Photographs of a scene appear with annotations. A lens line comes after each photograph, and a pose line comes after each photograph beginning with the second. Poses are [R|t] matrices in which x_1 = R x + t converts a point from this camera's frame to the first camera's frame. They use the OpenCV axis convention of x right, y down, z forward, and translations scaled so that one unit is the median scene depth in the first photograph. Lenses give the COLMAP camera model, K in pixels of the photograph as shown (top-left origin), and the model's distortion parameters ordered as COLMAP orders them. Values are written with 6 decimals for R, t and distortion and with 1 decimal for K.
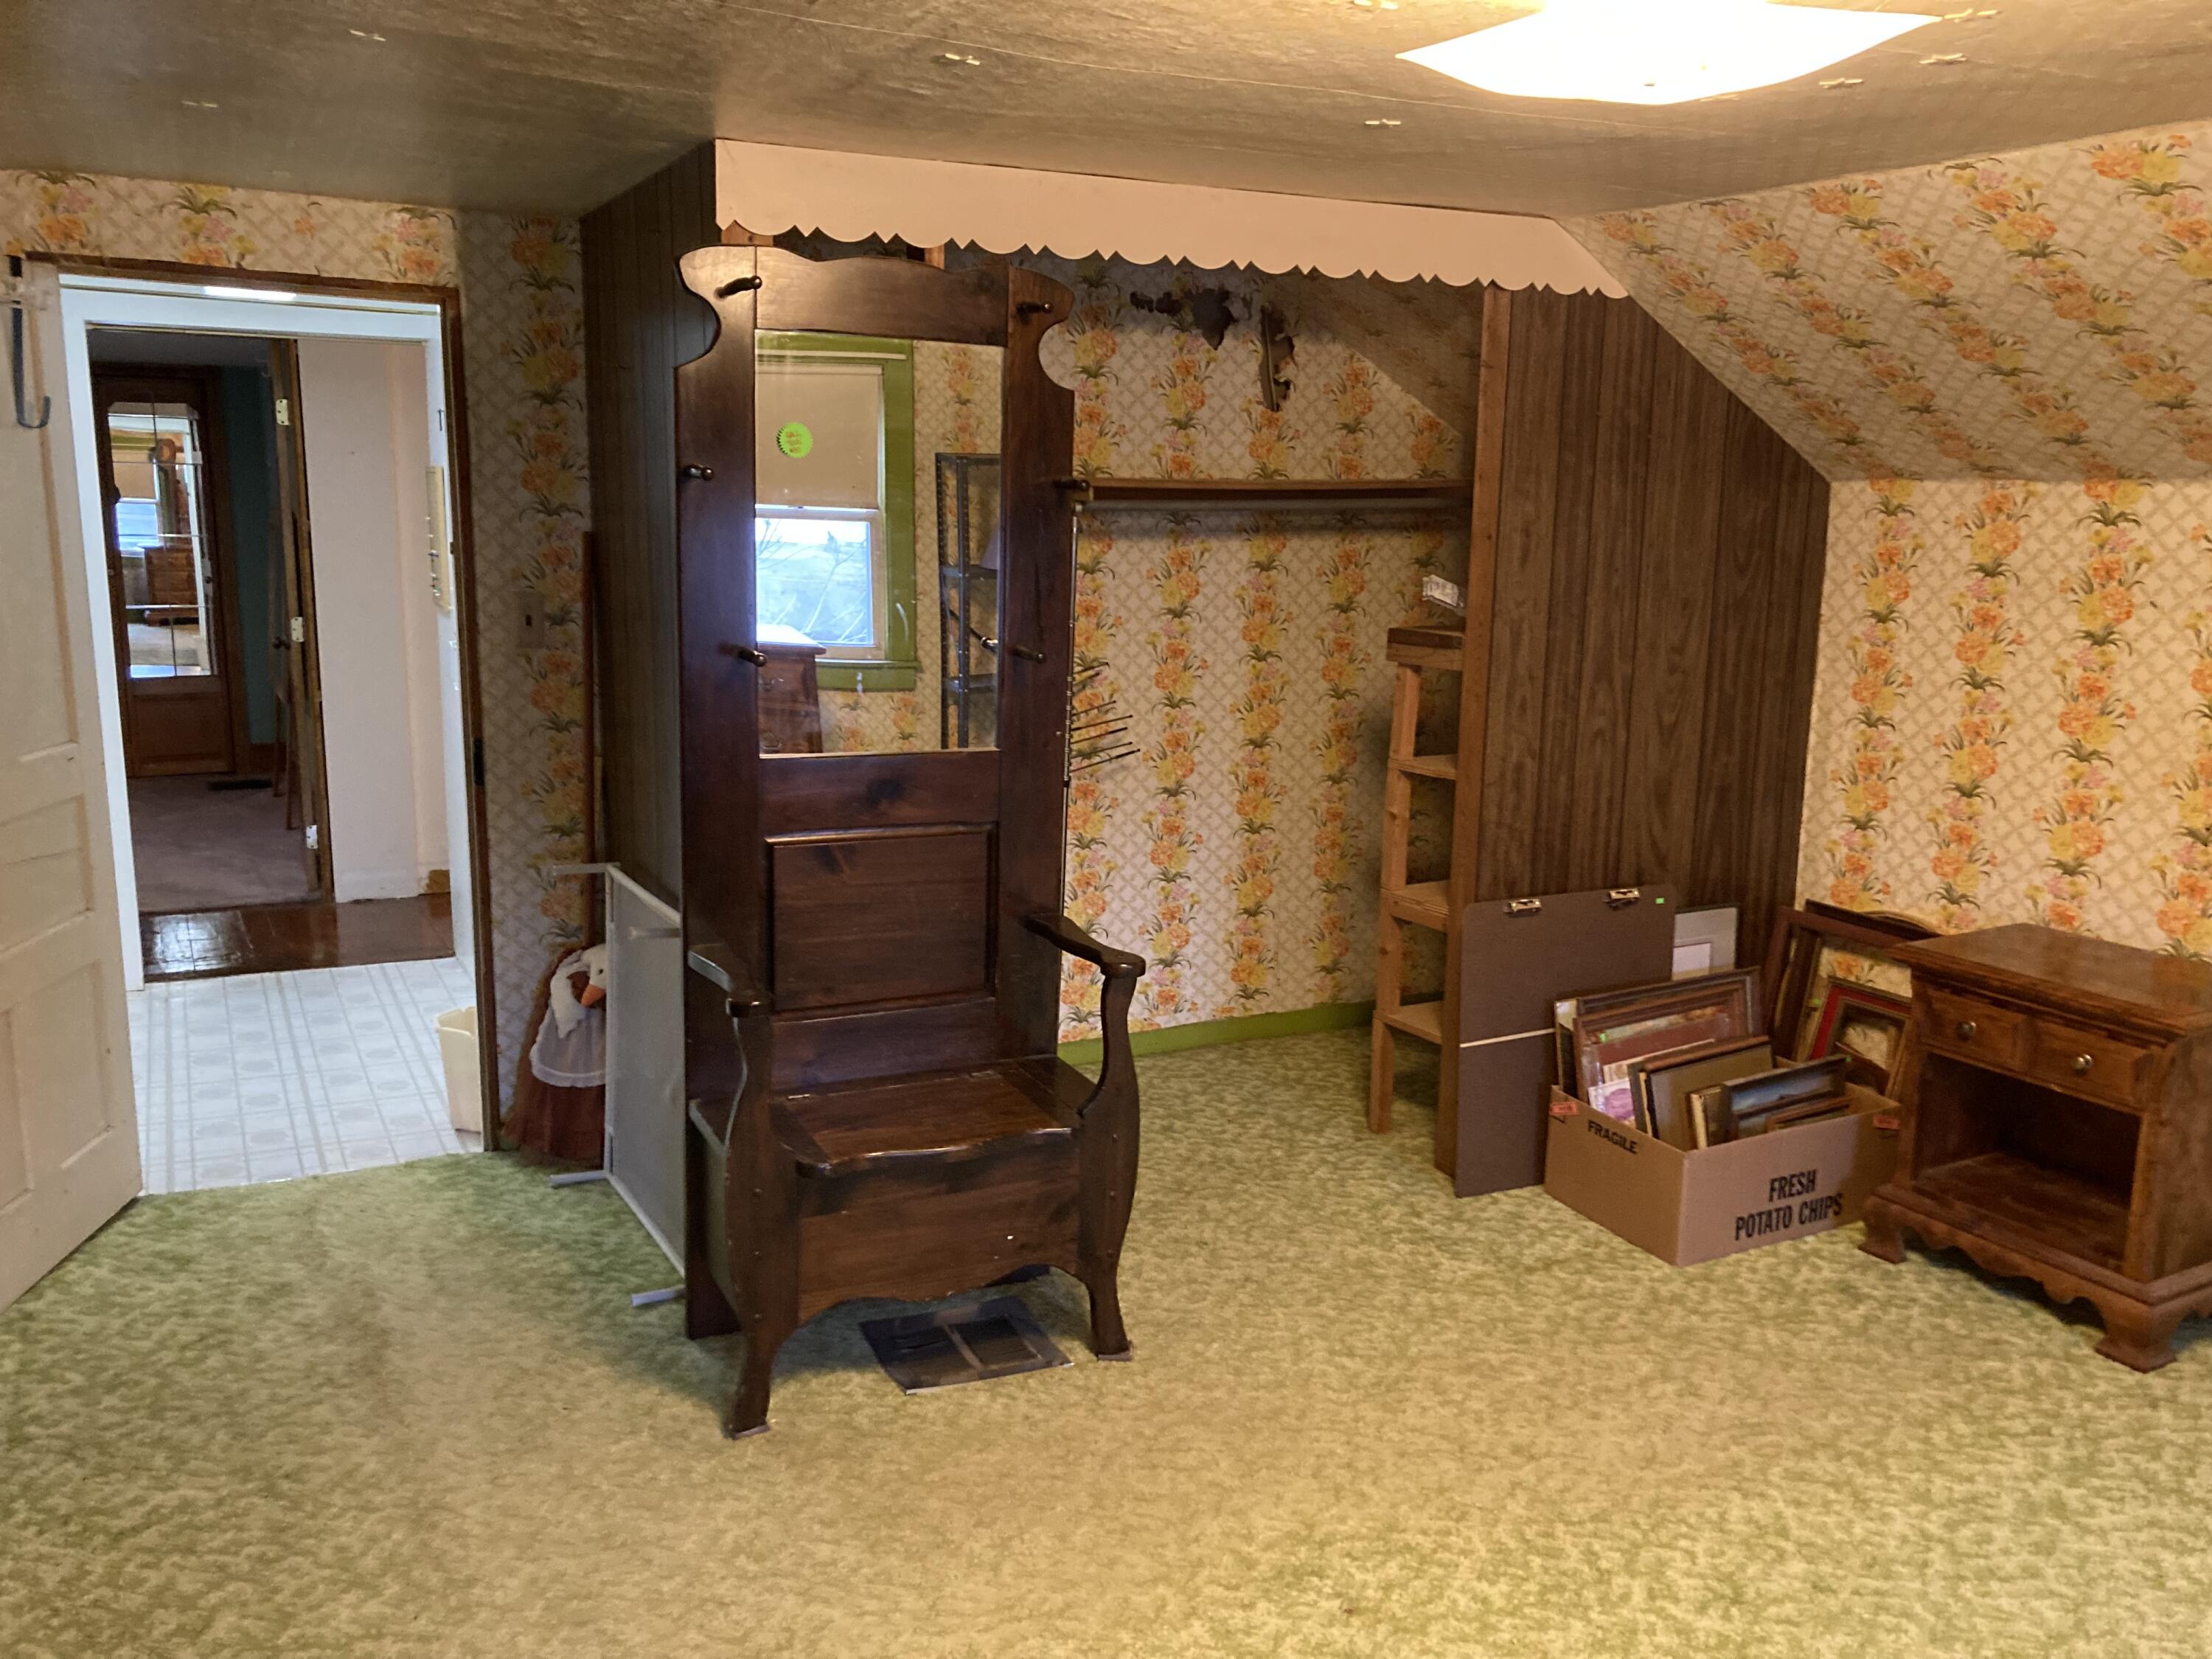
lens RADIAL K [[1799.9, 0, 1107.4], [0, 1799.9, 851.7], [0, 0, 1]] dist [0.046392, -0.069373]
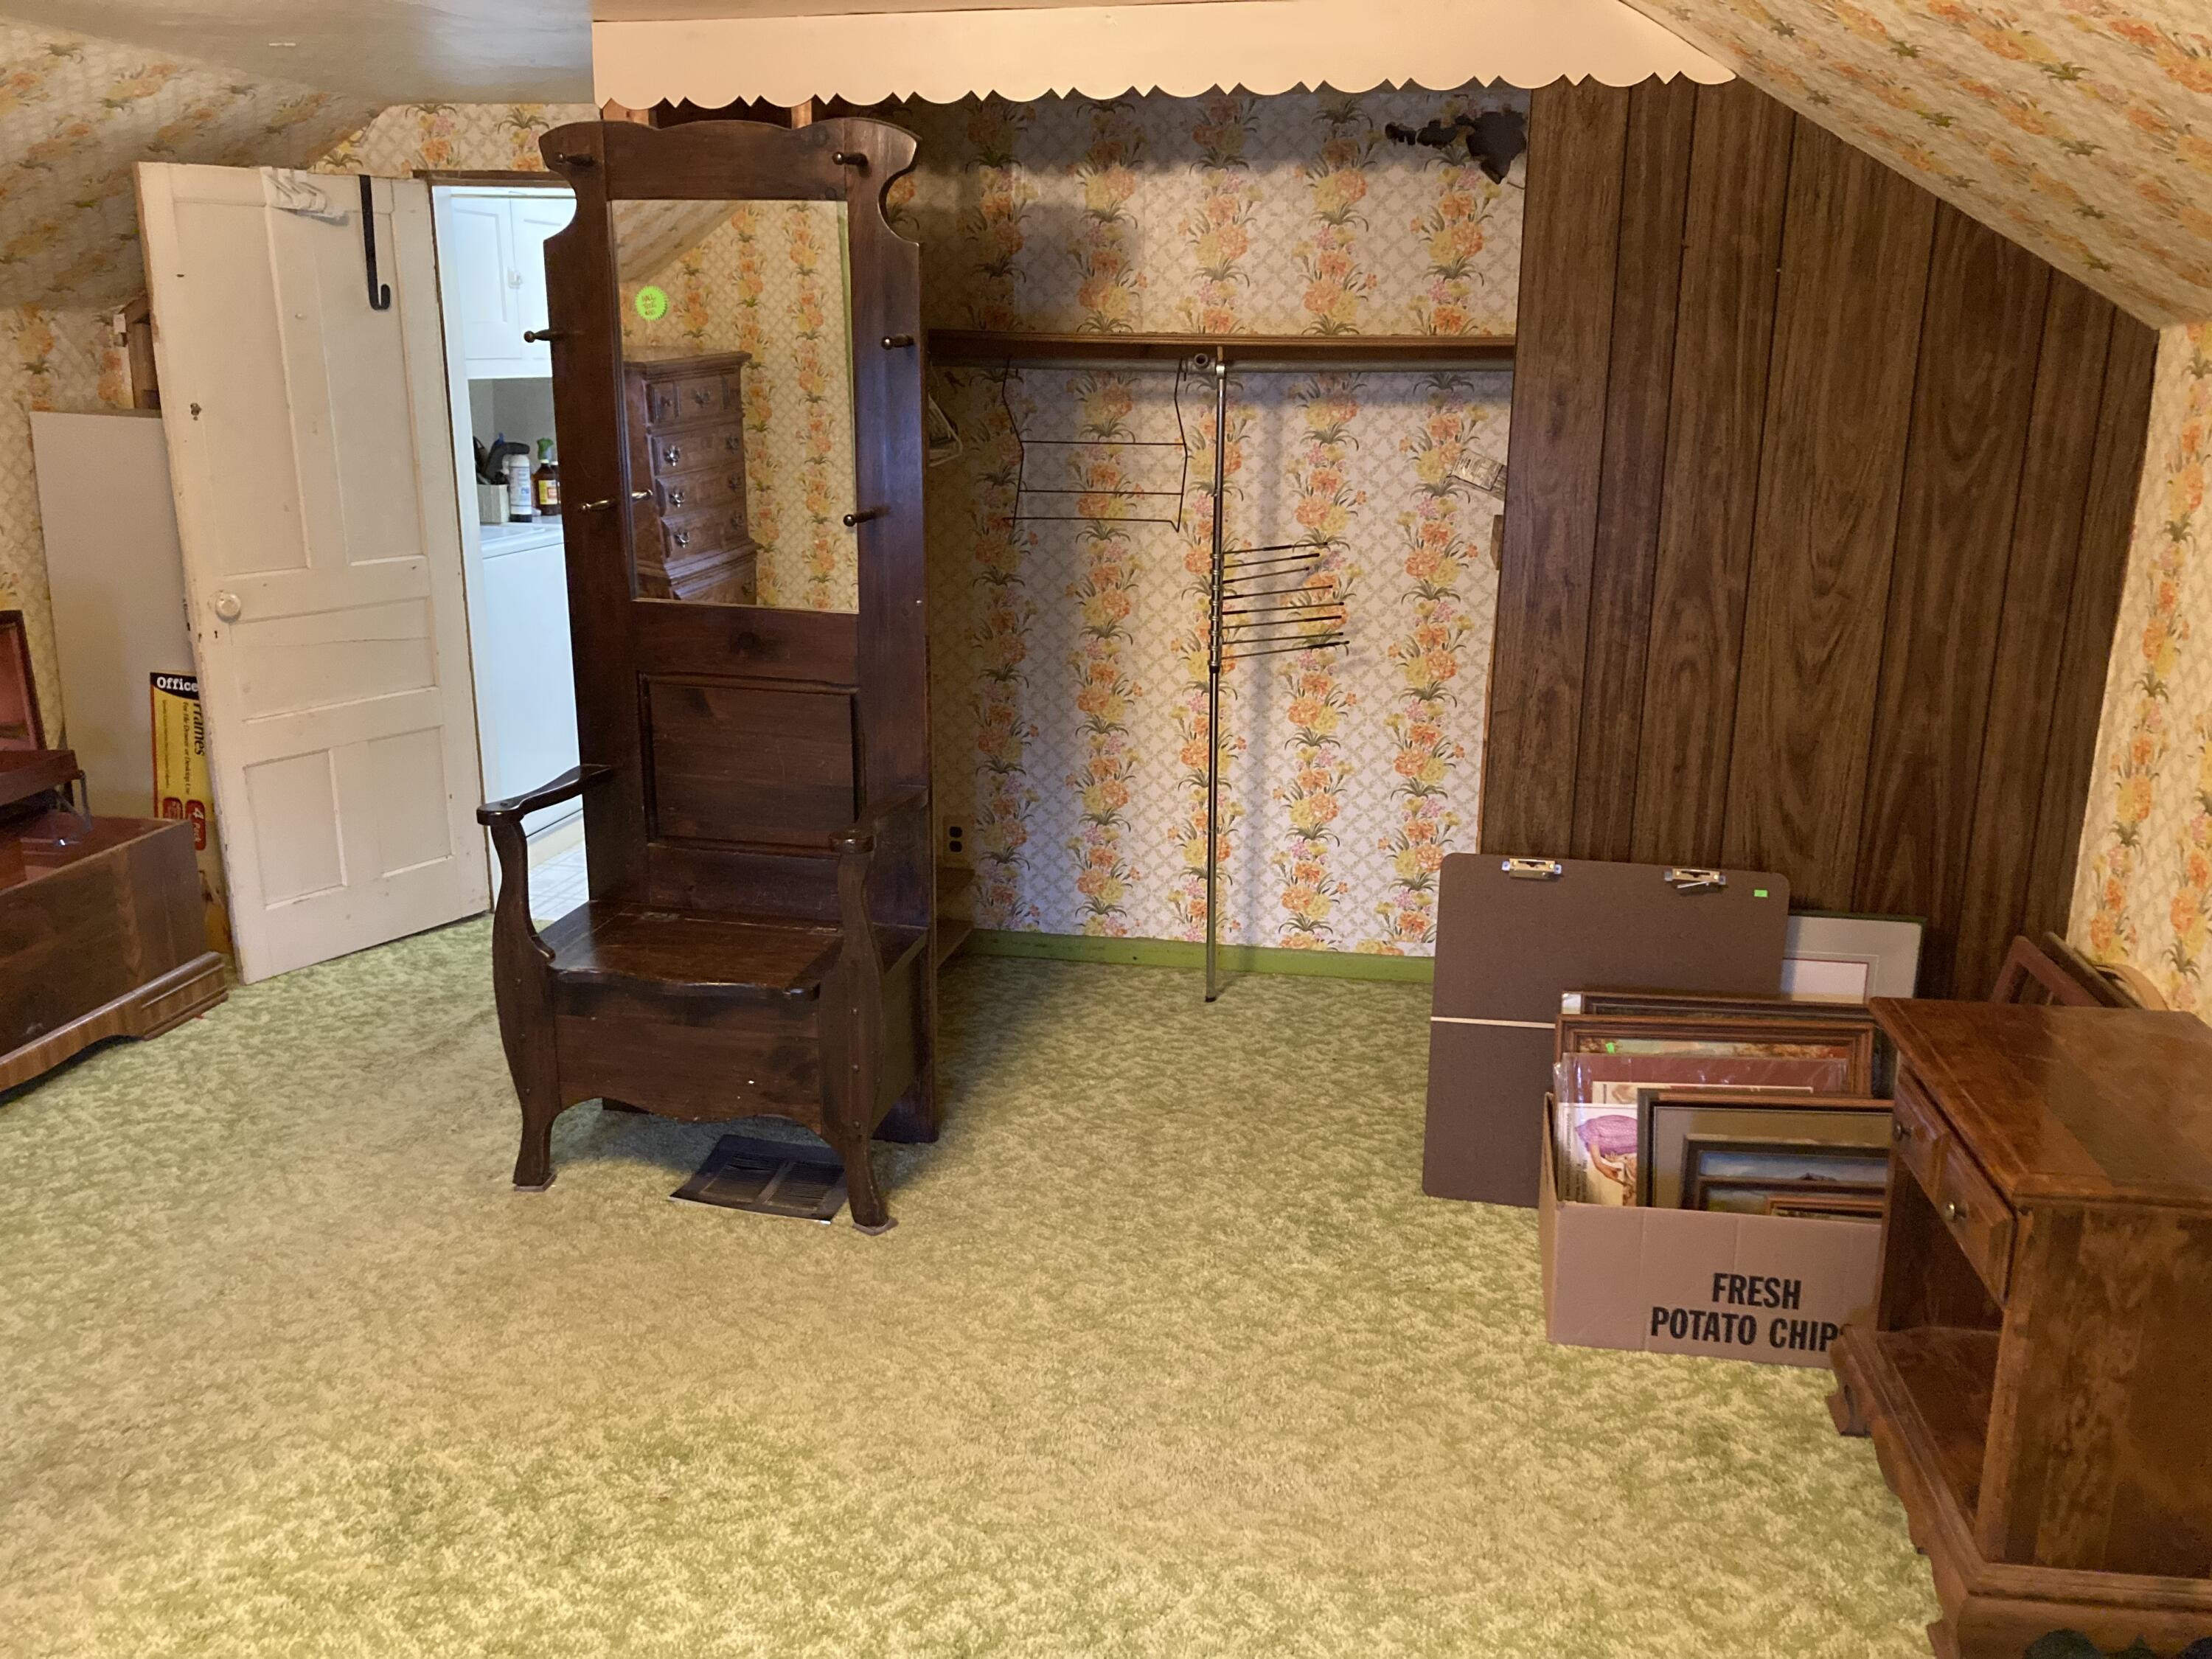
lens RADIAL K [[1799.9, 0, 1103.5], [0, 1799.9, 835.8], [0, 0, 1]] dist [0.046392, -0.069373]
pose [[0.785840, 0.151179, -0.599668, 0.550128], [-0.115596, 0.988478, 0.097716, -0.039489], [0.607531, -0.007470, 0.794261, 0.233955]]
